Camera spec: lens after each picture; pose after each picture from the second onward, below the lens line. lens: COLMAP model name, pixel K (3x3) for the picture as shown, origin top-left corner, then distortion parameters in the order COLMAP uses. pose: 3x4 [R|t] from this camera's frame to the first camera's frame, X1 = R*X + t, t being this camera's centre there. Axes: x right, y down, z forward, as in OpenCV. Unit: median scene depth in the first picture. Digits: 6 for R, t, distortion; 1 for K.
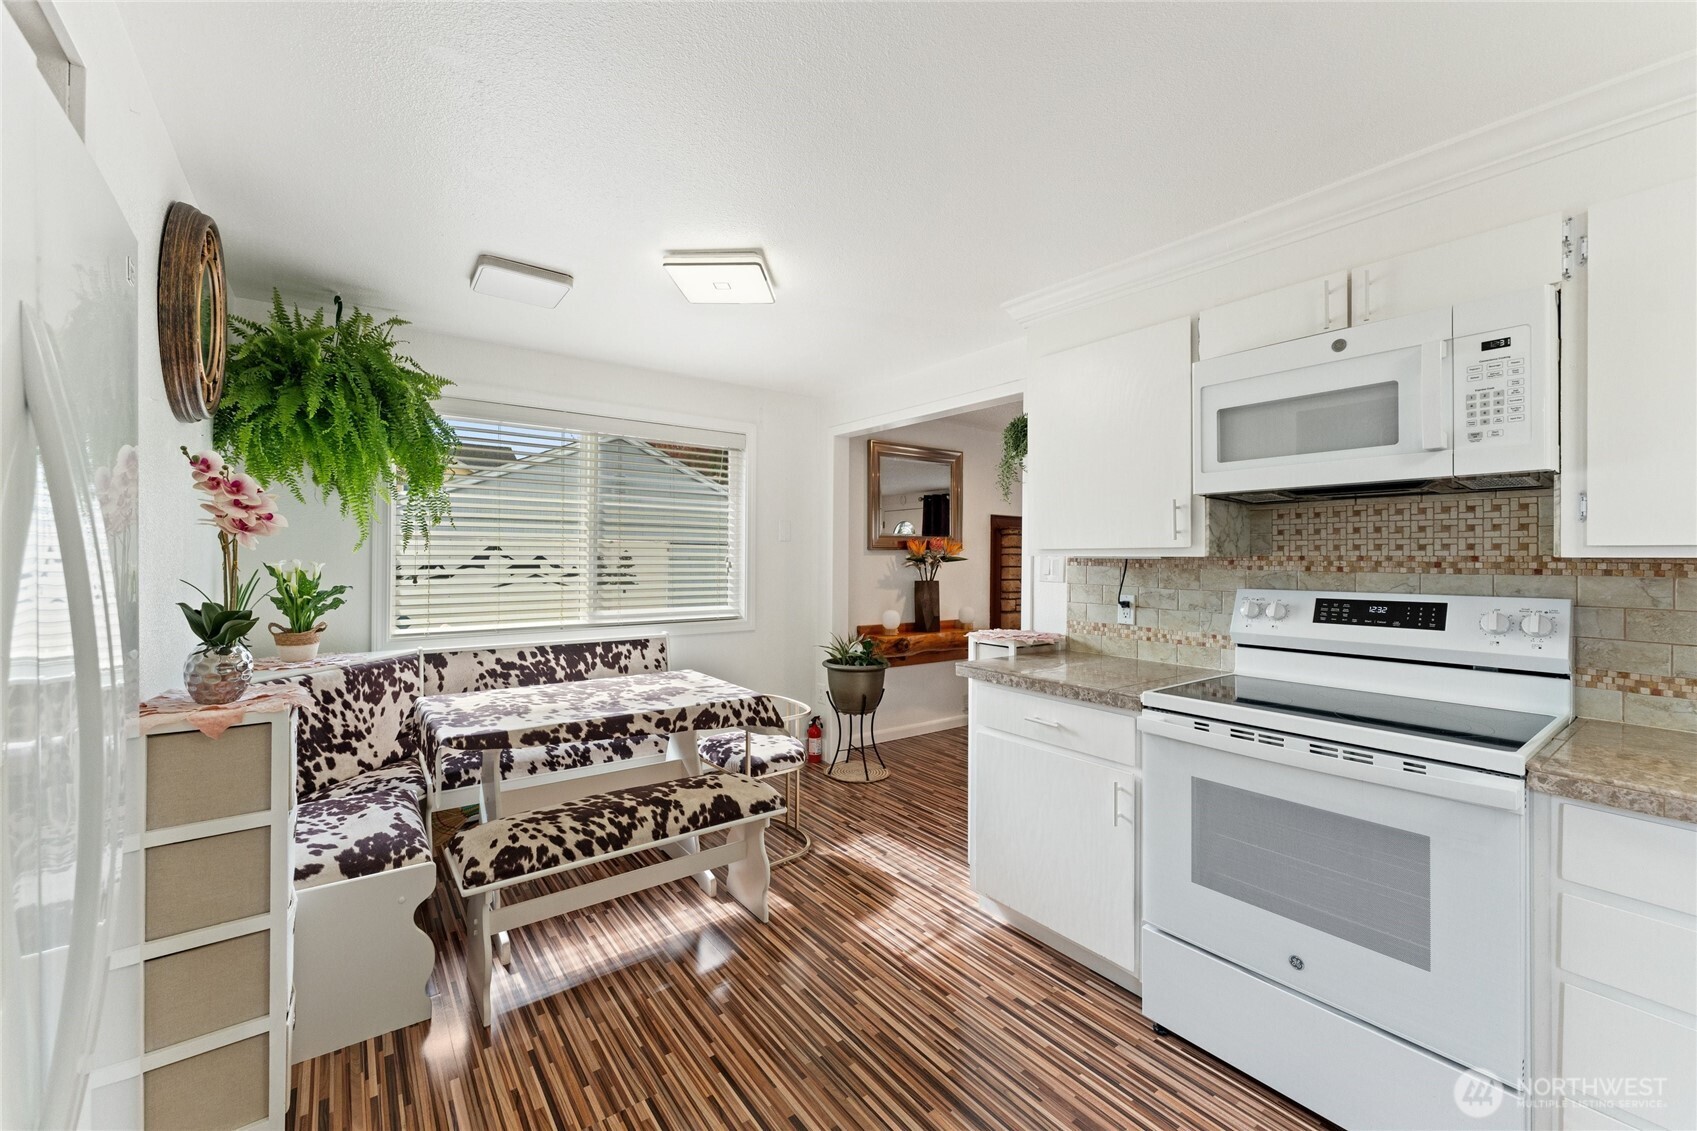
lens RADIAL K [[677.6, 0, 842.0], [0, 677.6, 552.8], [0, 0, 1]] dist [-0.001745, -0.000081]
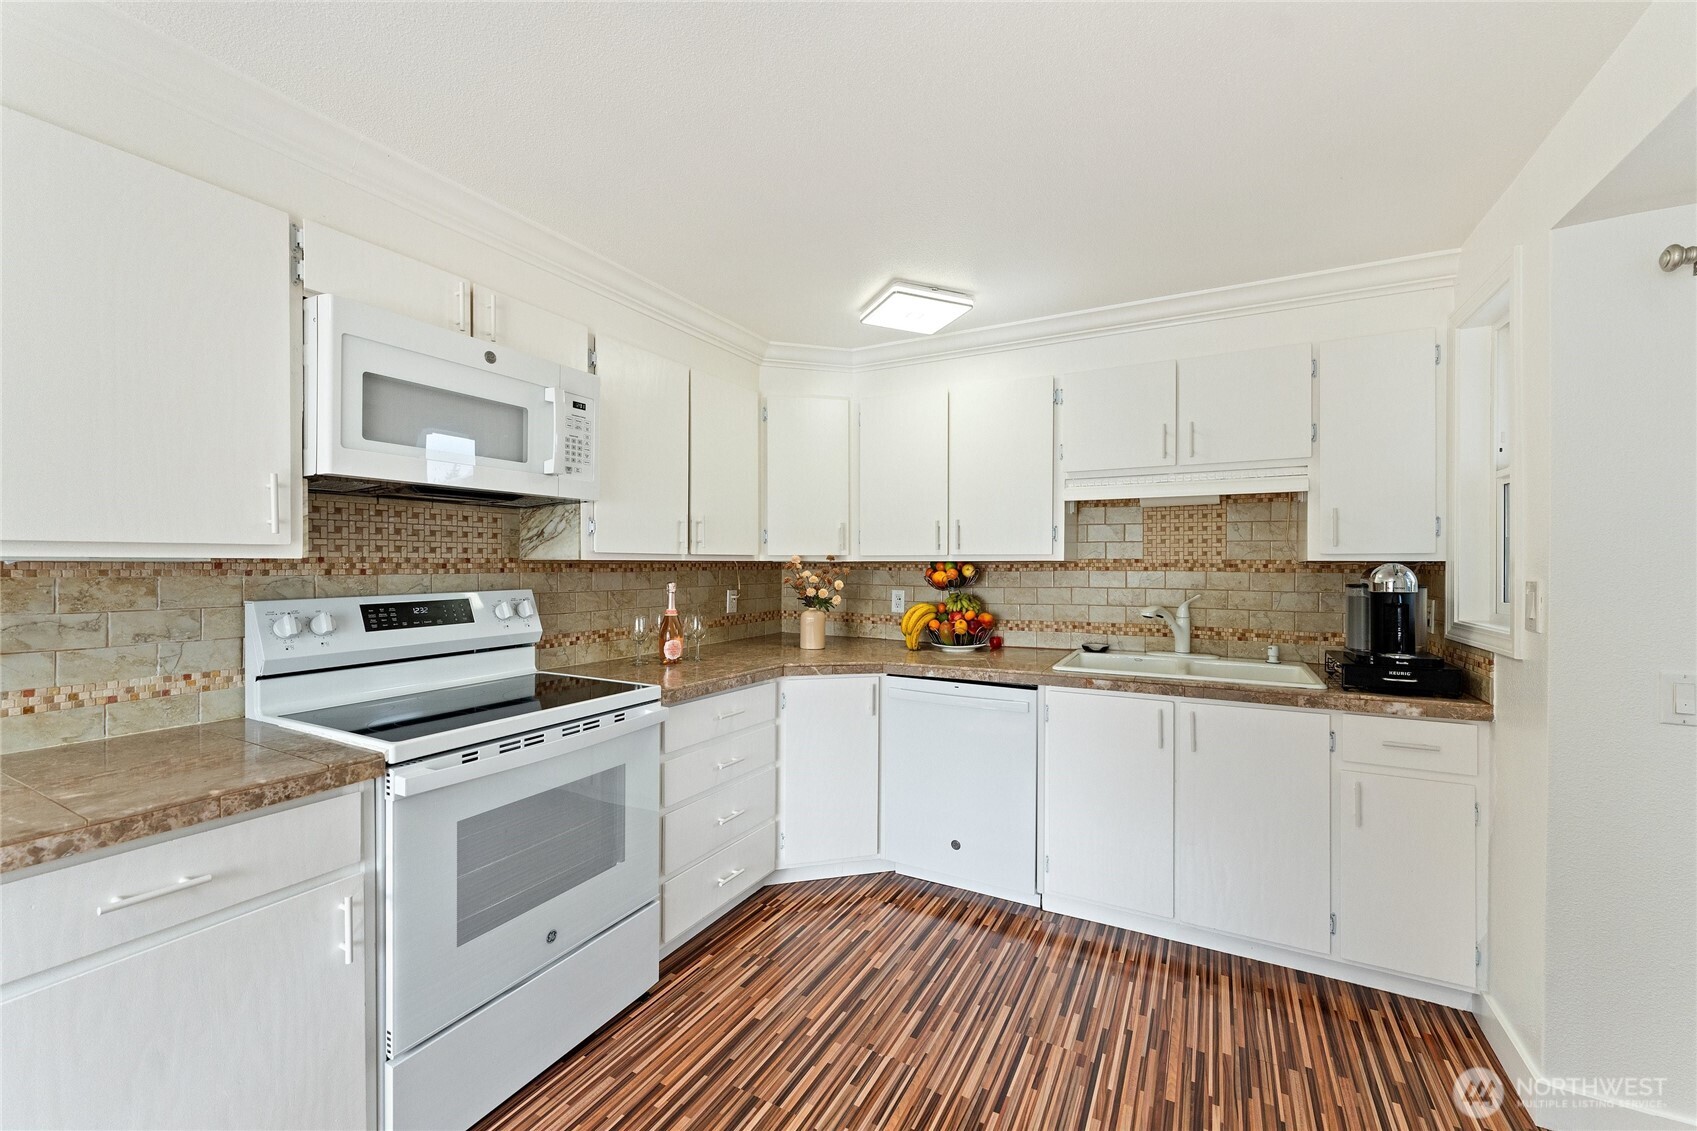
lens RADIAL K [[677.6, 0, 852.5], [0, 677.6, 565.8], [0, 0, 1]] dist [-0.001745, -0.000081]
pose [[-0.428836, -0.011474, 0.903309, -0.383981], [-0.011794, 0.999905, 0.007102, 0.001464], [-0.903305, -0.007608, -0.428931, 0.792367]]
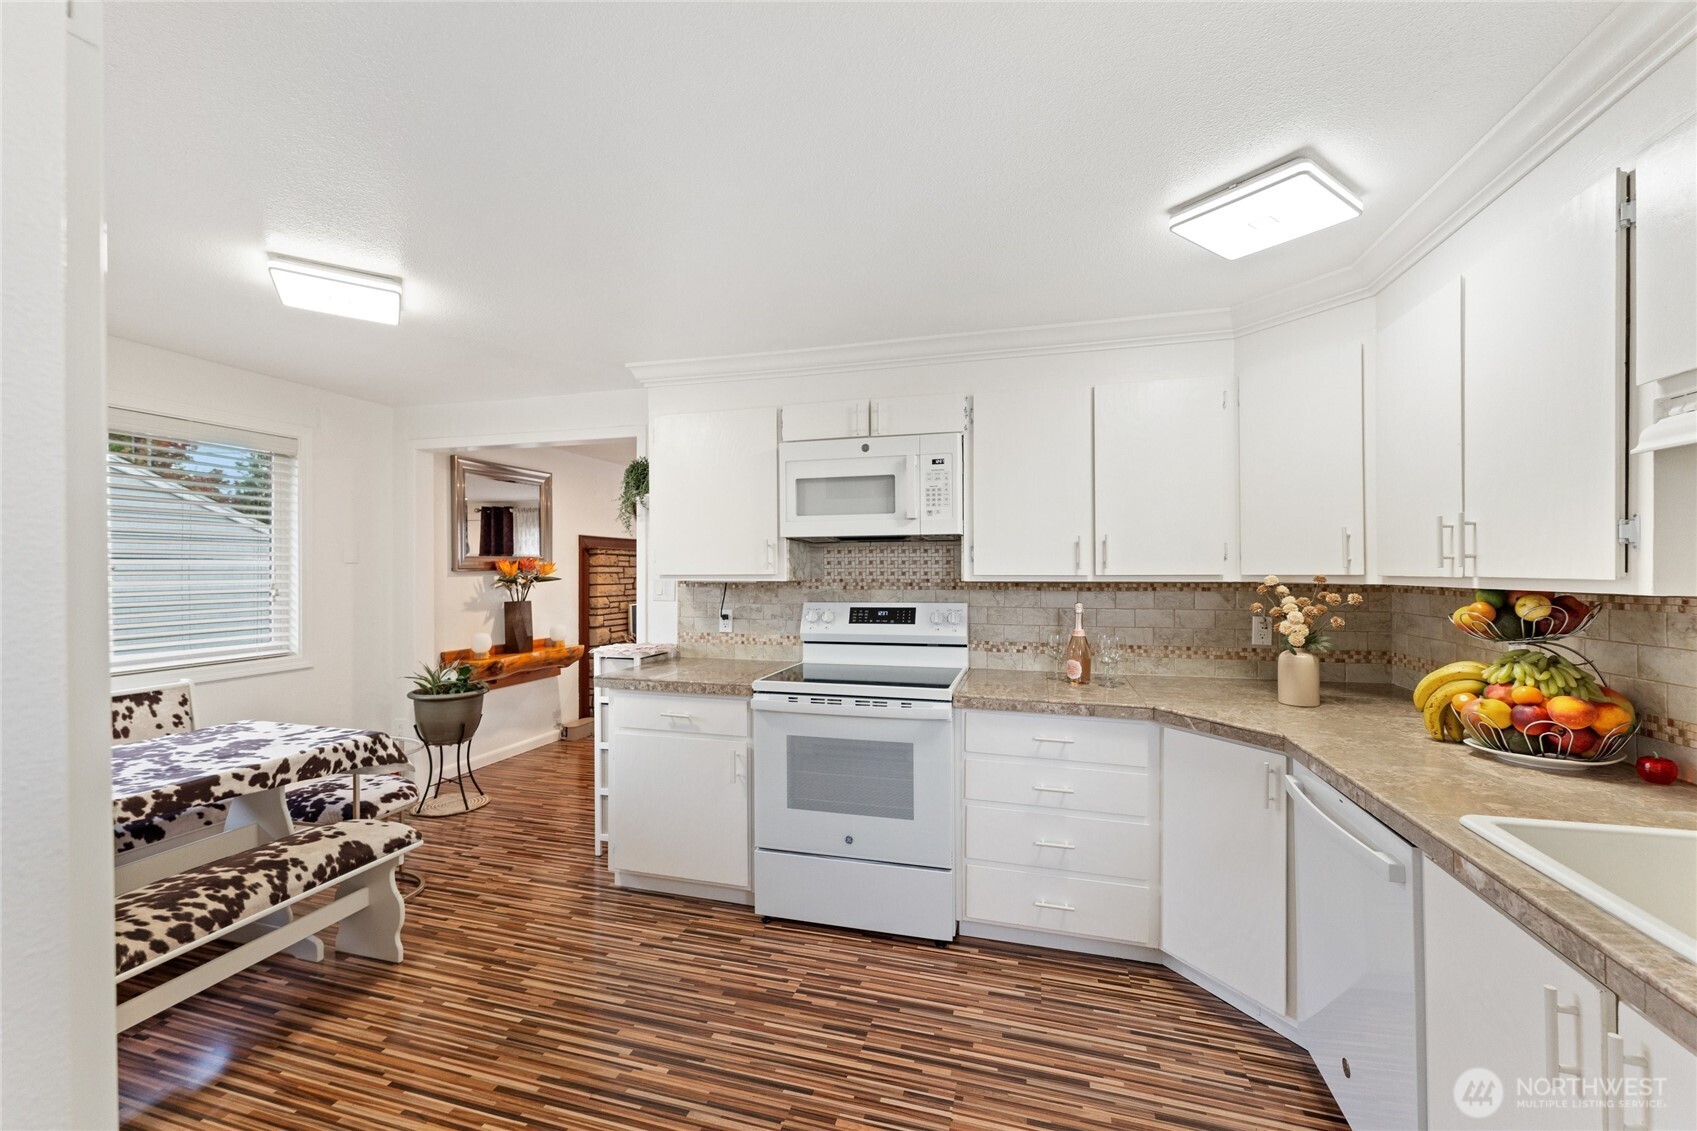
lens RADIAL K [[677.6, 0, 843.9], [0, 677.6, 567.4], [0, 0, 1]] dist [-0.001745, -0.000081]
pose [[0.796495, -0.008641, 0.604583, -0.222063], [0.004317, 0.999954, 0.008605, -0.034666], [-0.604629, -0.004244, 0.796496, -0.192866]]
